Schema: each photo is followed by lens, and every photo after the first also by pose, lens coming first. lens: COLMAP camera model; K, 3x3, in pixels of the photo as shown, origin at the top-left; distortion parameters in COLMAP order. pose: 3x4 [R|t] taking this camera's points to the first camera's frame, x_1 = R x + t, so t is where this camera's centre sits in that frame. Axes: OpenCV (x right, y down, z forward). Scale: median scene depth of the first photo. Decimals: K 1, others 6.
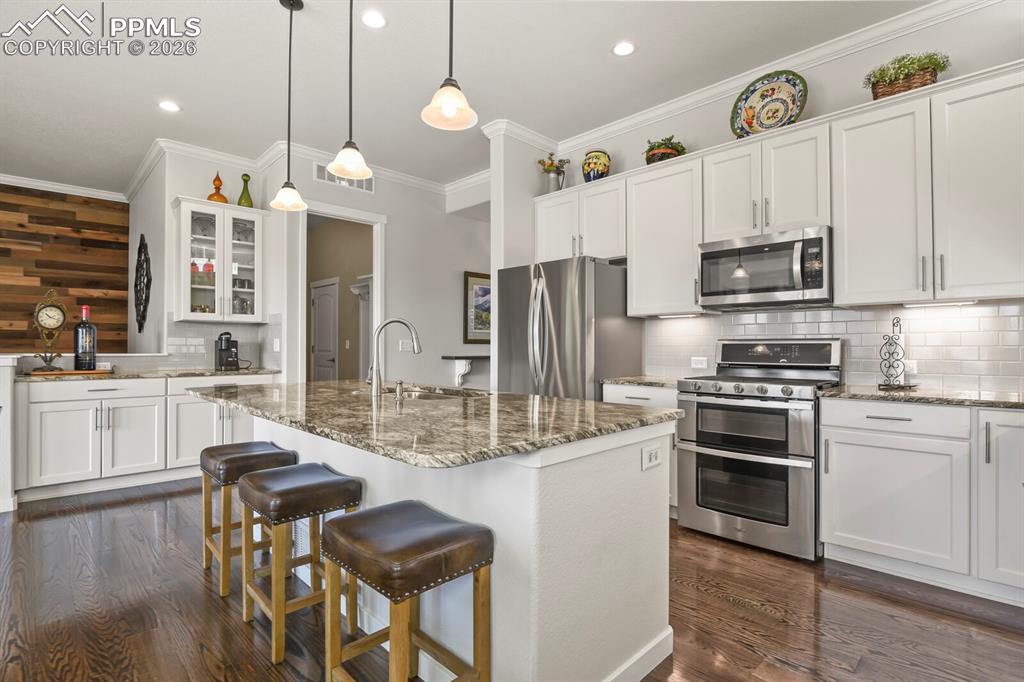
lens RADIAL K [[497.6, 0, 518.2], [0, 497.6, 341.6], [0, 0, 1]] dist [-0.013745, -0.002841]
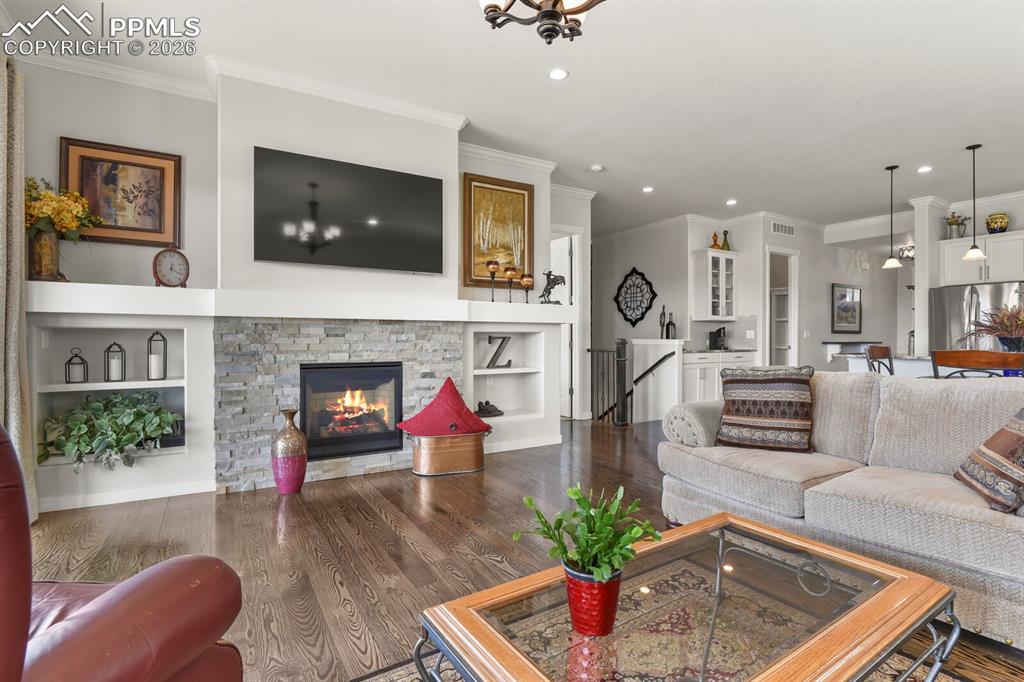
lens RADIAL K [[497.6, 0, 518.2], [0, 497.6, 341.6], [0, 0, 1]] dist [-0.013745, -0.002841]
pose [[0.973442, 0.000834, -0.228932, -1.076454], [0.003625, 0.999812, 0.019060, -0.003755], [0.228905, -0.019384, 0.973256, -0.985728]]
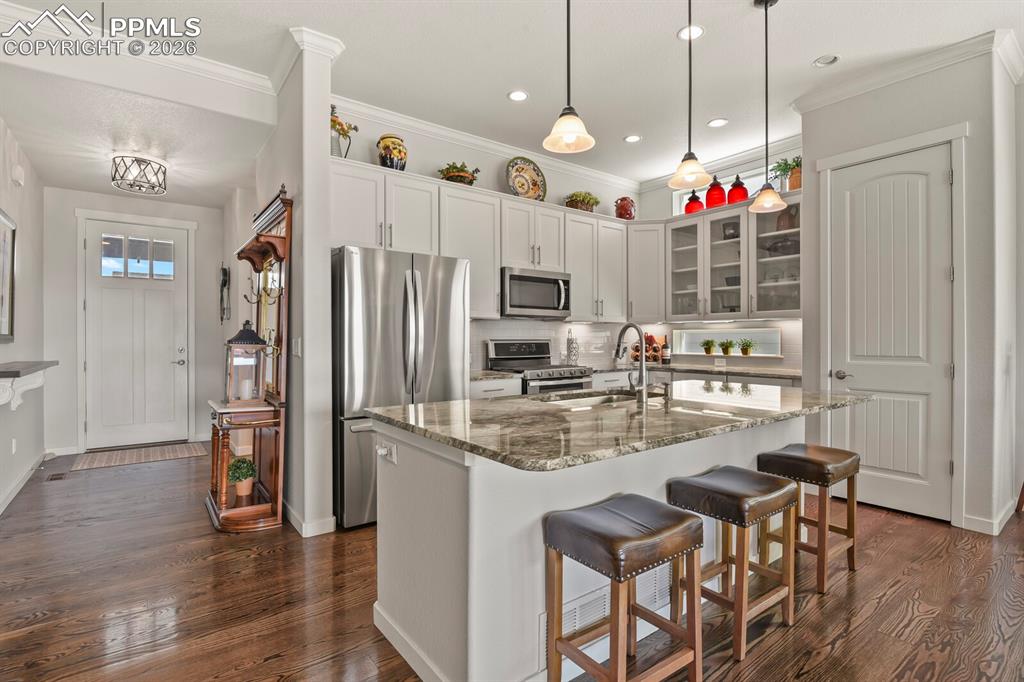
lens RADIAL K [[497.6, 0, 518.2], [0, 497.6, 341.6], [0, 0, 1]] dist [-0.013745, -0.002841]
pose [[0.131557, -0.008141, 0.991275, -0.801584], [-0.010802, 0.999895, 0.009645, -0.011743], [-0.991250, -0.011977, 0.131455, 0.689930]]
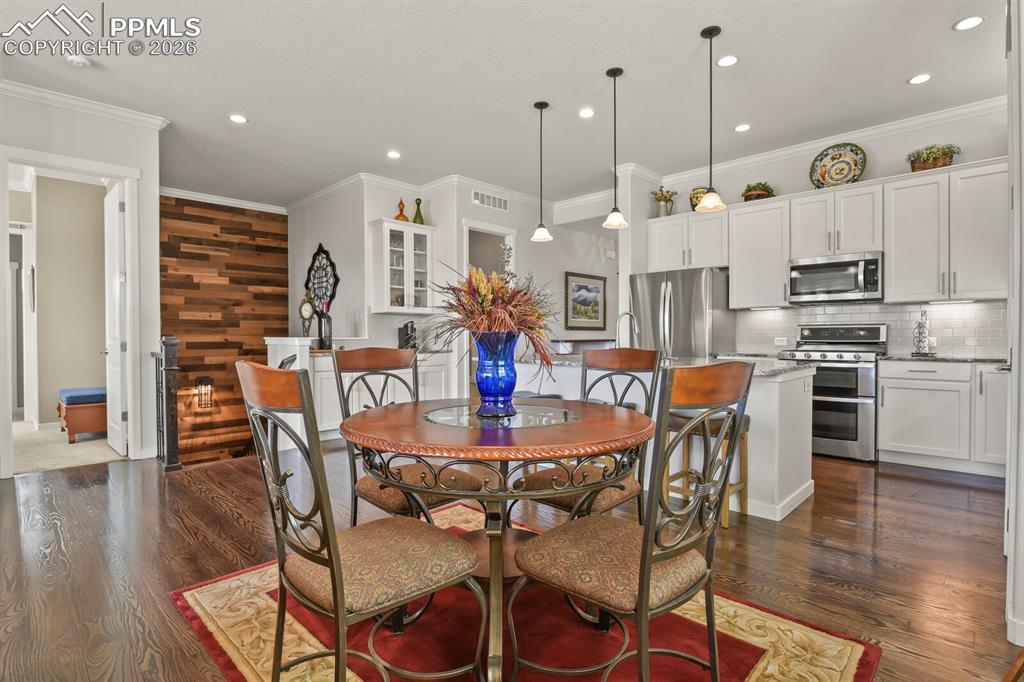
lens RADIAL K [[502.9, 0, 517.4], [0, 502.9, 340.4], [0, 0, 1]] dist [-0.001984, -0.012181]
pose [[0.999859, -0.004125, 0.016308, -0.401084], [0.003797, 0.999790, 0.020134, 0.007656], [-0.016387, -0.020070, 0.999664, -0.412754]]
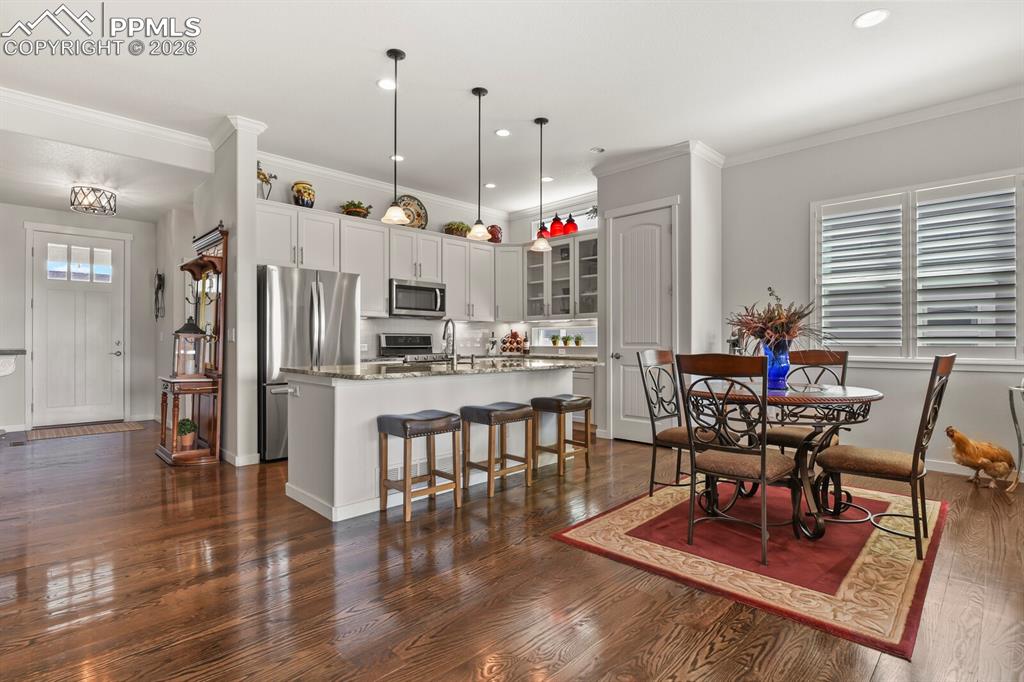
lens RADIAL K [[497.6, 0, 518.2], [0, 497.6, 341.6], [0, 0, 1]] dist [-0.013745, -0.002841]
pose [[-0.007787, -0.001313, 0.999969, -1.206234], [-0.011183, 0.999937, 0.001226, 0.015729], [-0.999907, -0.011174, -0.007801, 0.494601]]
